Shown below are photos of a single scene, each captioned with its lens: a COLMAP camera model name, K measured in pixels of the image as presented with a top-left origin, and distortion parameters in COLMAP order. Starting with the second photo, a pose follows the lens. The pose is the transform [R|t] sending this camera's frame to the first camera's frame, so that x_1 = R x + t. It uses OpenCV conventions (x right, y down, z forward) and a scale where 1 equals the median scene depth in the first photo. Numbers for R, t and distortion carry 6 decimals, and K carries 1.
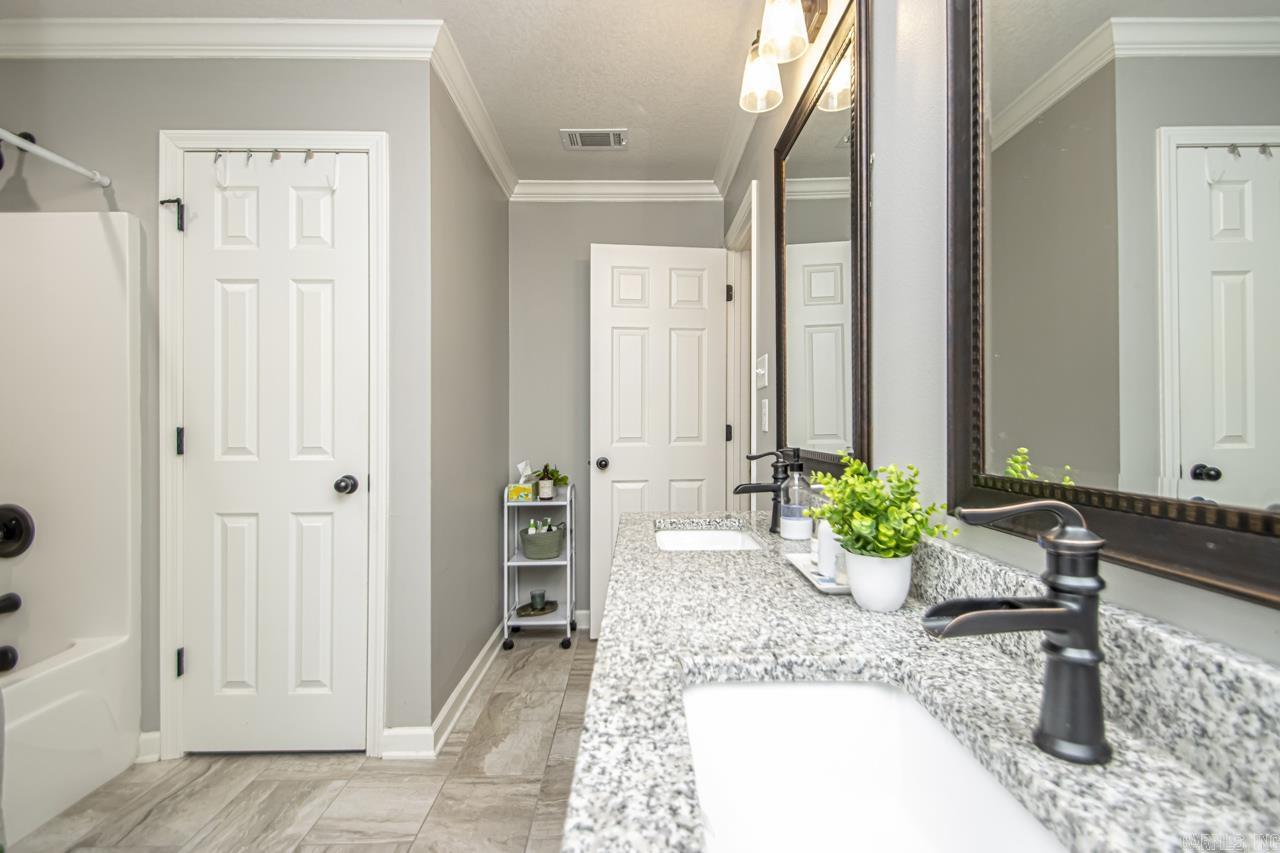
lens RADIAL K [[606.6, 0, 649.4], [0, 606.6, 428.0], [0, 0, 1]] dist [0.029305, -0.020228]
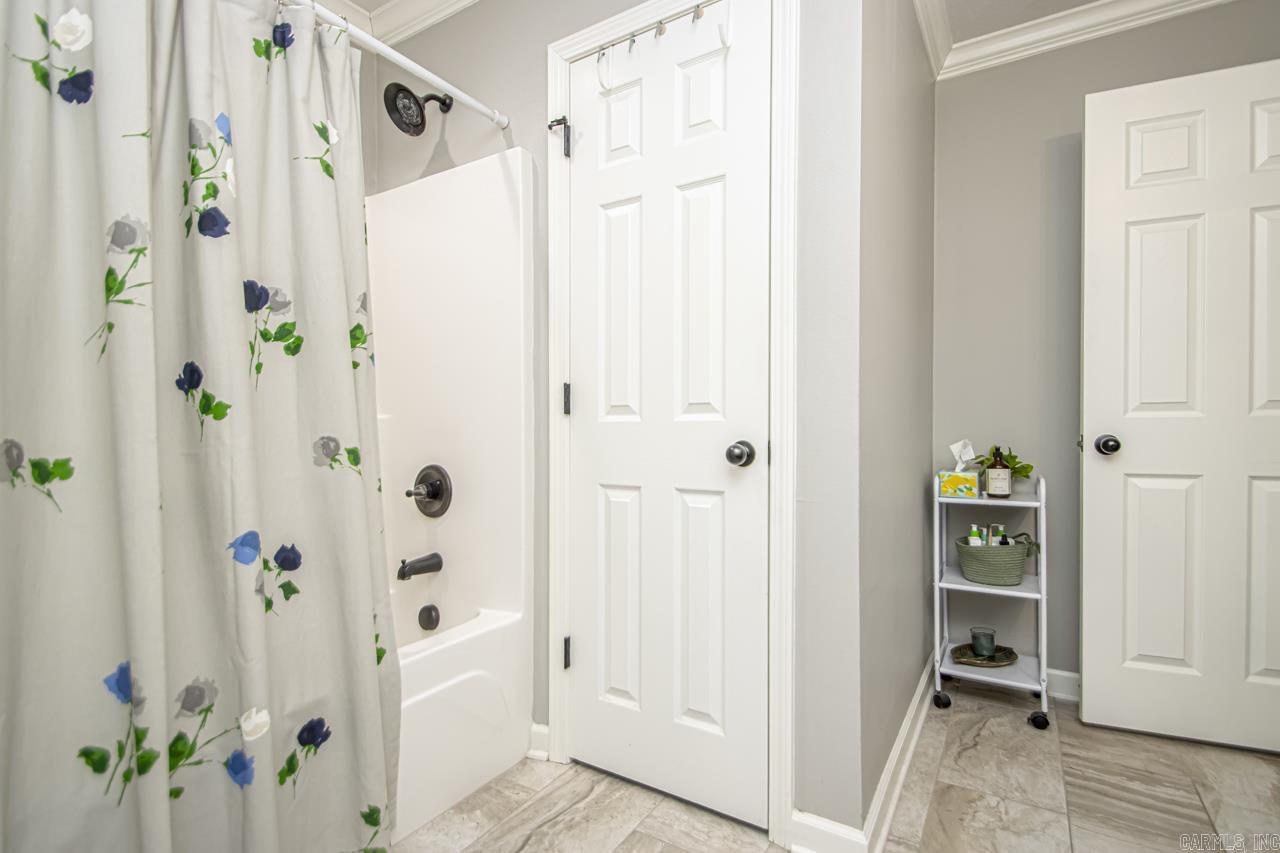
lens RADIAL K [[606.6, 0, 649.4], [0, 606.6, 428.0], [0, 0, 1]] dist [0.029305, -0.020228]
pose [[0.839744, 0.001508, -0.542980, -0.195682], [-0.000292, 0.999997, 0.002325, 0.060099], [0.542982, -0.001794, 0.839742, 0.334578]]
